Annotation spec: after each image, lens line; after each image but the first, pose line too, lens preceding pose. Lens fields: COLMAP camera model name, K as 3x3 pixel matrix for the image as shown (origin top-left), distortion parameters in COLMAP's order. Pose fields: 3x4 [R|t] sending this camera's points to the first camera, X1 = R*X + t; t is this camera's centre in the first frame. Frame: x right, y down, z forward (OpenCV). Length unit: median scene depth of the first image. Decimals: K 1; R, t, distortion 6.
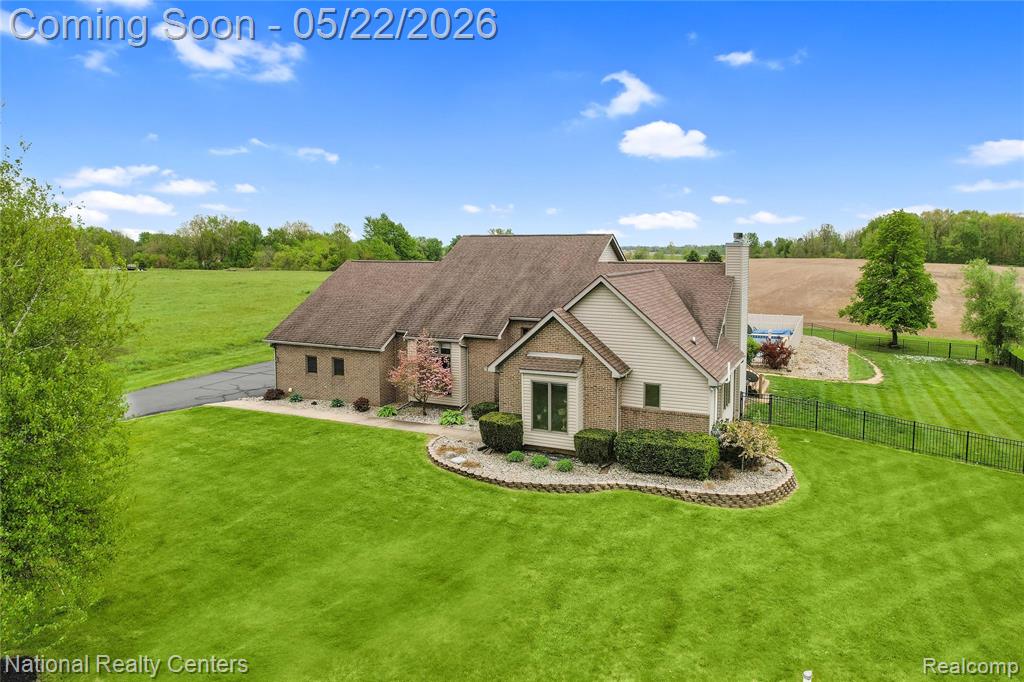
lens RADIAL K [[692.4, 0, 512.5], [0, 692.4, 311.7], [0, 0, 1]] dist [-0.025805, -0.001260]
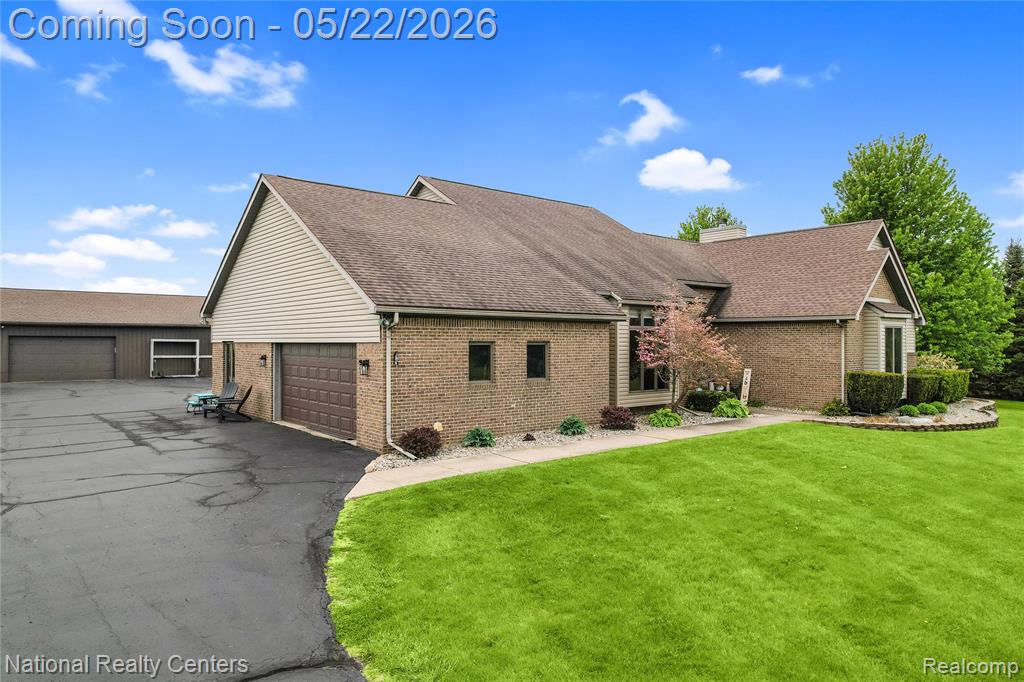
lens RADIAL K [[683.3, 0, 509.2], [0, 683.3, 342.4], [0, 0, 1]] dist [-0.067197, 0.061260]
pose [[0.402486, 0.008091, 0.915391, -0.710346], [0.088780, 0.994902, -0.047830, 0.089287], [-0.911111, 0.100519, 0.399715, 0.824337]]
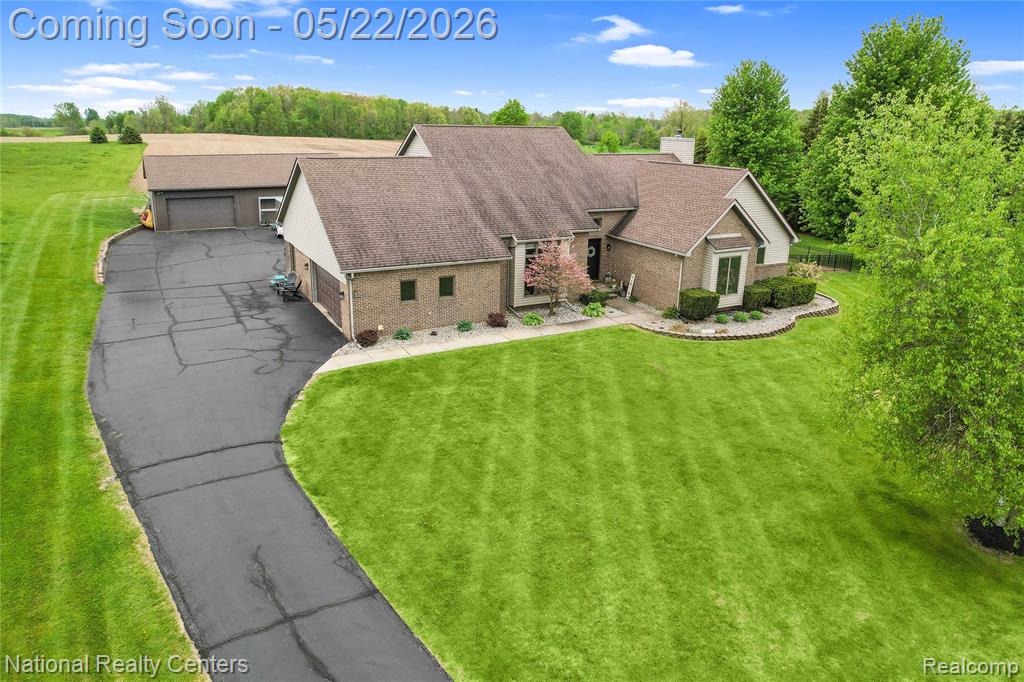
lens RADIAL K [[704.4, 0, 496.6], [0, 704.4, 339.8], [0, 0, 1]] dist [-0.050541, -0.003023]
pose [[0.580274, -0.231722, 0.780761, -0.915157], [0.058446, 0.968046, 0.243868, -0.065275], [-0.812322, -0.095878, 0.575275, 0.443307]]
